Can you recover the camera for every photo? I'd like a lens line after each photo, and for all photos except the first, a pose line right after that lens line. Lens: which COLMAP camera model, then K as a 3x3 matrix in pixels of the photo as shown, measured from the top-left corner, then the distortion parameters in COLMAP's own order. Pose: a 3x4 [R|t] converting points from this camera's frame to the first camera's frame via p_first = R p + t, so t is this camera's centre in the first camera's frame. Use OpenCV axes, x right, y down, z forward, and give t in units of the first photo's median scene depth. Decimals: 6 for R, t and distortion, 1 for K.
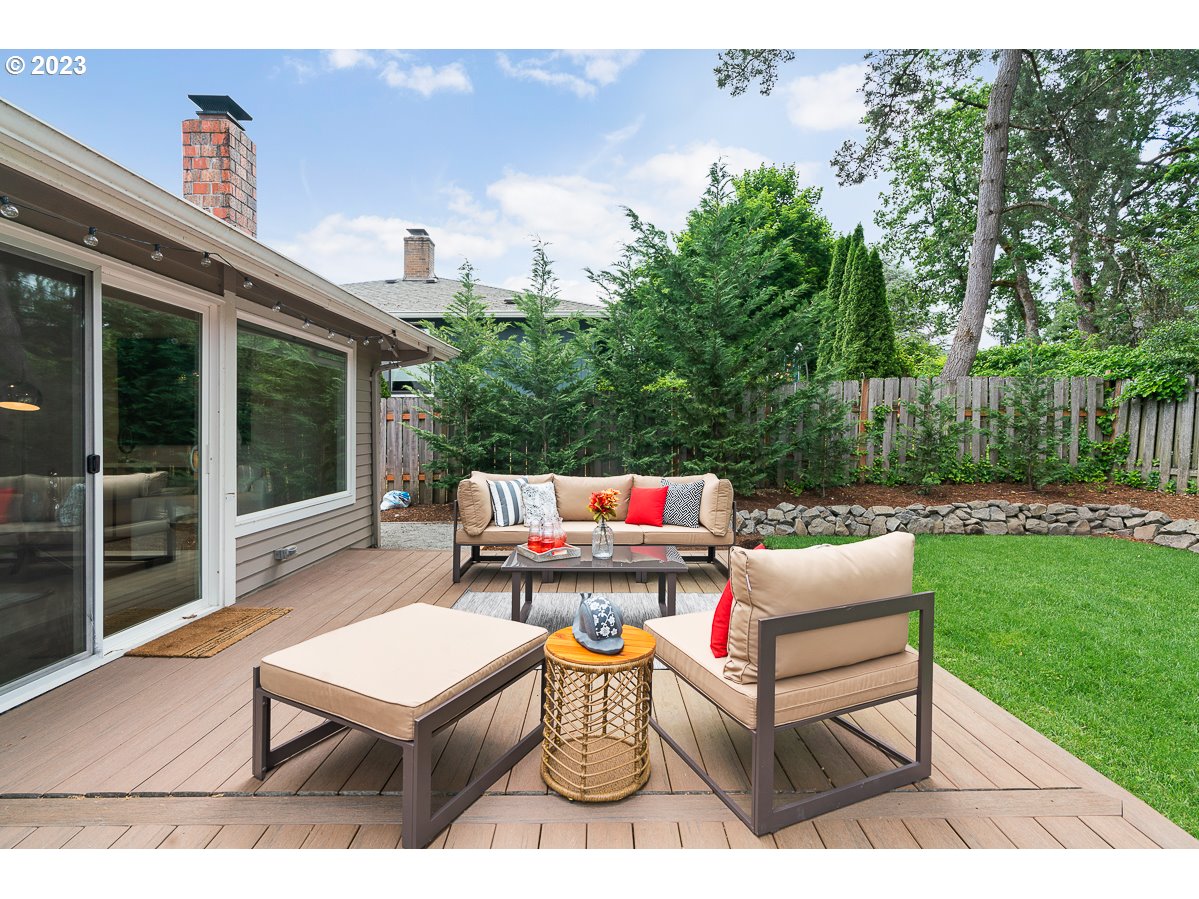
lens RADIAL K [[547.3, 0, 602.5], [0, 547.3, 428.2], [0, 0, 1]] dist [-0.002980, 0.000317]
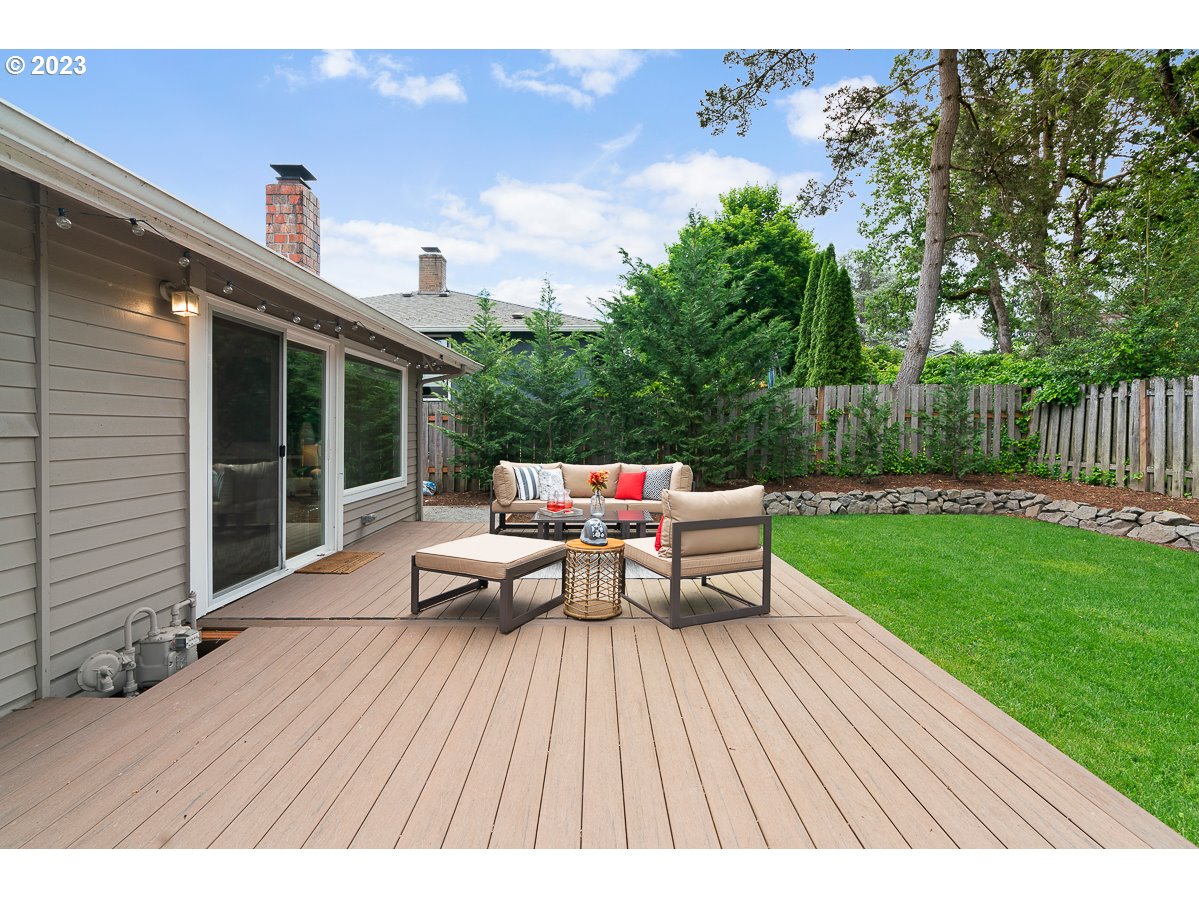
lens RADIAL K [[547.3, 0, 602.5], [0, 547.3, 428.2], [0, 0, 1]] dist [-0.002980, 0.000317]
pose [[0.999989, -0.000548, 0.004618, 0.002927], [0.000543, 0.999999, 0.000906, -0.000897], [-0.004619, -0.000903, 0.999989, -0.206219]]
